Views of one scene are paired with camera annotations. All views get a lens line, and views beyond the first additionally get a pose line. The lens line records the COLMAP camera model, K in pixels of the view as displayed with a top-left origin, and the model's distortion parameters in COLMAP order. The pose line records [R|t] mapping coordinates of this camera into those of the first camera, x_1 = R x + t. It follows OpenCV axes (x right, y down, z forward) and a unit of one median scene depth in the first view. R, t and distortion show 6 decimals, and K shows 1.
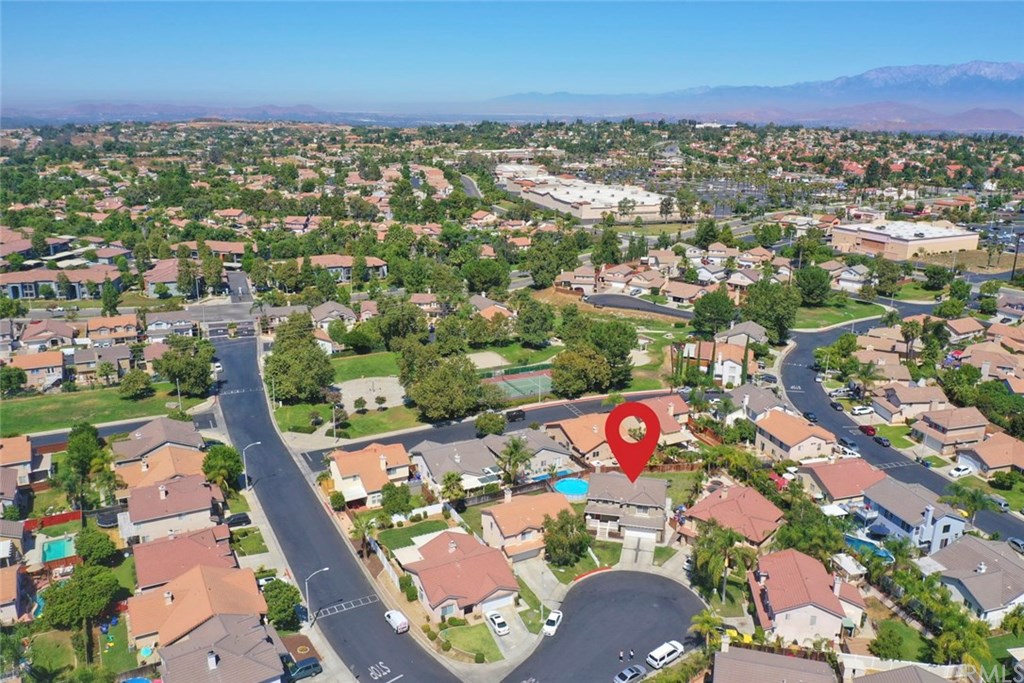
lens RADIAL K [[799.9, 0, 516.1], [0, 799.9, 339.5], [0, 0, 1]] dist [-0.010977, -0.002671]
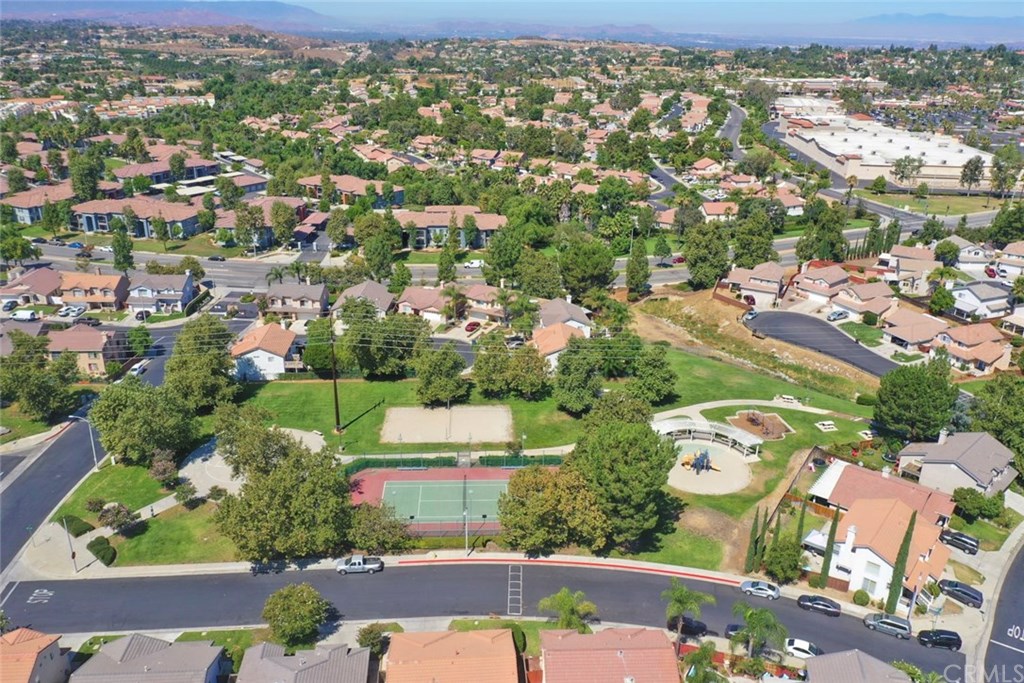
lens RADIAL K [[799.9, 0, 516.1], [0, 799.9, 339.5], [0, 0, 1]] dist [-0.010977, -0.002671]
pose [[0.920764, 0.151109, -0.359666, 0.111285], [-0.118458, 0.986703, 0.111292, -0.061918], [0.371701, -0.059868, 0.926420, 0.240687]]
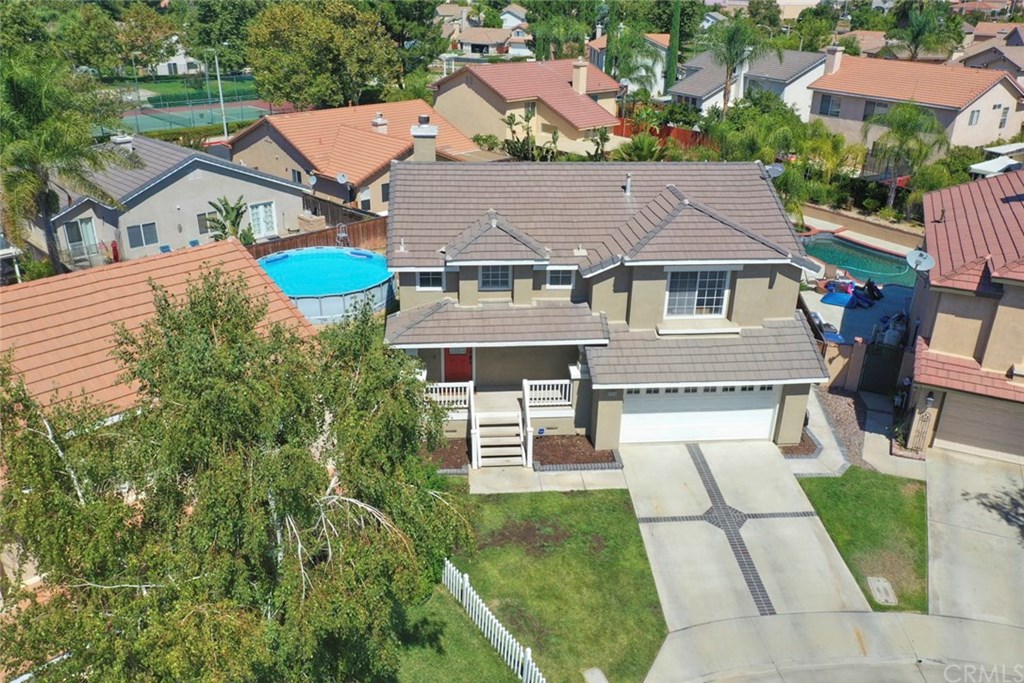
lens RADIAL K [[799.9, 0, 516.1], [0, 799.9, 339.5], [0, 0, 1]] dist [-0.010977, -0.002671]
pose [[0.953345, -0.117317, 0.278154, 0.020927], [0.078065, 0.985865, 0.148246, 0.062142], [-0.291614, -0.119616, 0.949028, 0.269819]]
